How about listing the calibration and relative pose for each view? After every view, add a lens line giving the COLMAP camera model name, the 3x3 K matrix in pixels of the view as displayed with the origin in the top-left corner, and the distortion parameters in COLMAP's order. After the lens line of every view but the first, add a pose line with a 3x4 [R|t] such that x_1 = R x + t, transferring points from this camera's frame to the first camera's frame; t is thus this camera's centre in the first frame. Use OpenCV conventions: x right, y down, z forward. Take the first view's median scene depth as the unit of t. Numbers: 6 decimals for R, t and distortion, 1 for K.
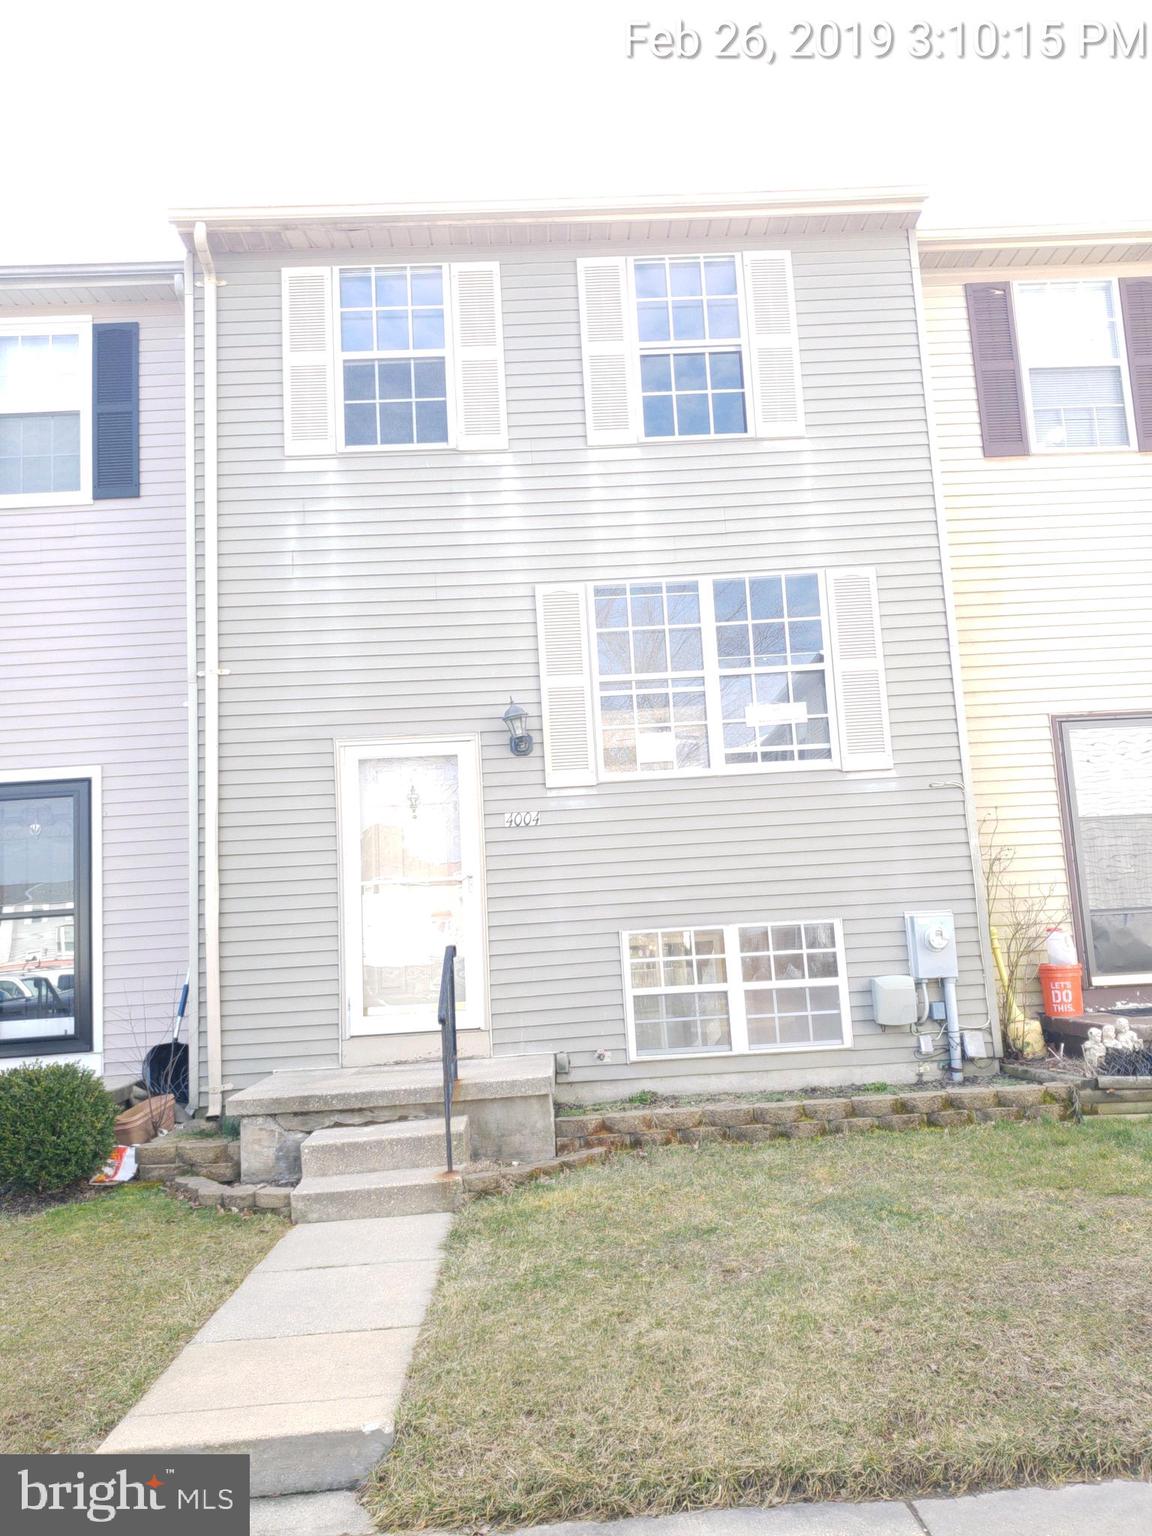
lens RADIAL K [[1179.7, 0, 576.0], [0, 1179.7, 768.0], [0, 0, 1]] dist [0.020544, -0.005559]
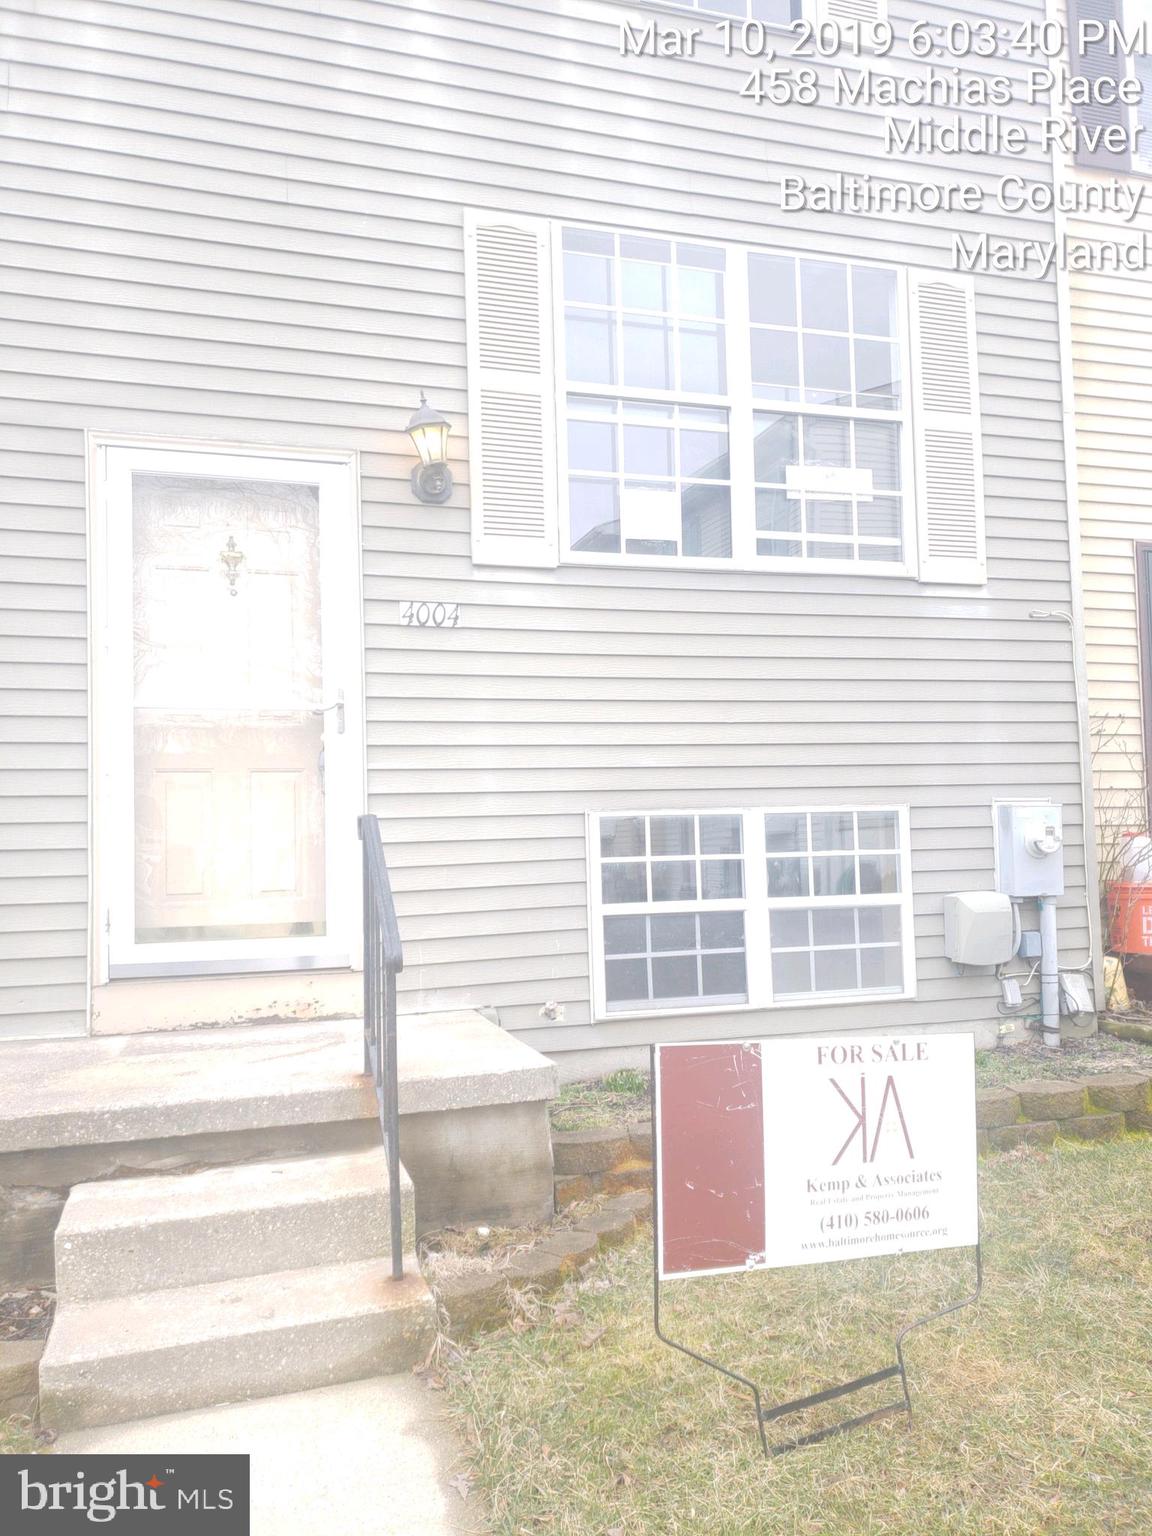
lens RADIAL K [[1198.6, 0, 573.2], [0, 1198.6, 810.0], [0, 0, 1]] dist [0.025074, 0.000612]
pose [[0.963786, 0.039494, 0.263736, -0.132665], [-0.067078, 0.993079, 0.096412, 0.079136], [-0.258103, -0.110612, 0.959765, 0.411379]]
